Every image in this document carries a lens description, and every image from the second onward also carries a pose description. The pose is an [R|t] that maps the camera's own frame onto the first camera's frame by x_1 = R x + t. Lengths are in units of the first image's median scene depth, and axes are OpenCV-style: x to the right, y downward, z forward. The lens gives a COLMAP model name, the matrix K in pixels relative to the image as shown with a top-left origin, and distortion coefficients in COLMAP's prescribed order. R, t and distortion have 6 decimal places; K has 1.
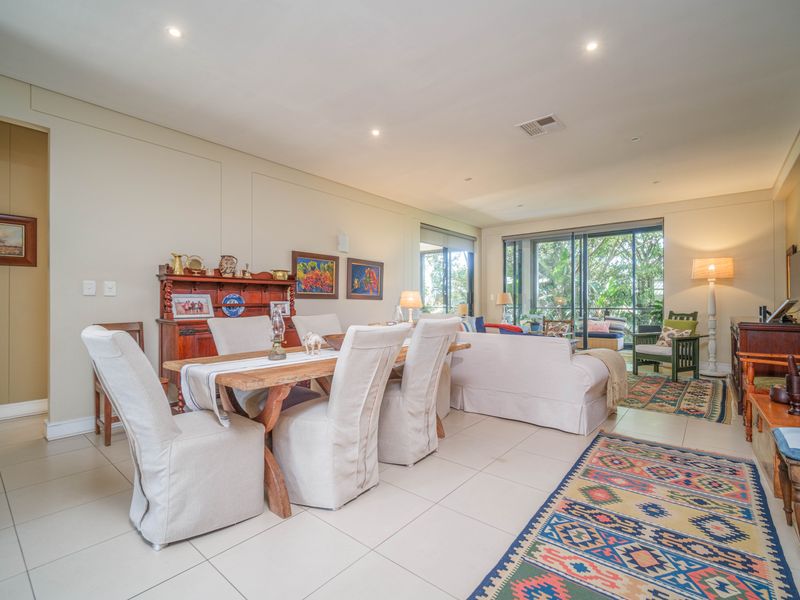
lens RADIAL K [[383.1, 0, 400.0], [0, 383.1, 300.0], [0, 0, 1]] dist [-0.001054, -0.000235]
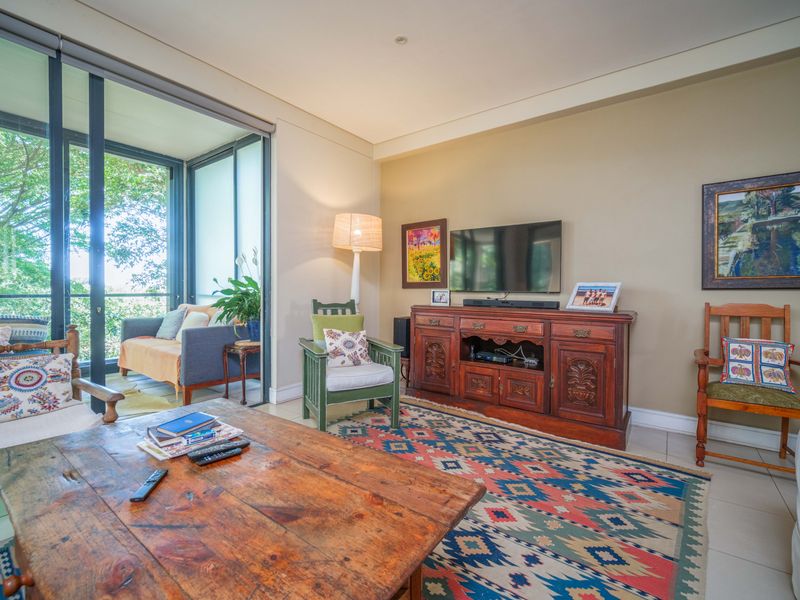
lens RADIAL K [[367.7, 0, 397.9], [0, 367.7, 294.9], [0, 0, 1]] dist [-0.002193, -0.000162]
pose [[-0.034366, -0.017321, 0.999259, 0.188975], [-0.018075, 0.999697, 0.016707, 0.012031], [-0.999246, -0.017488, -0.034668, 0.985127]]
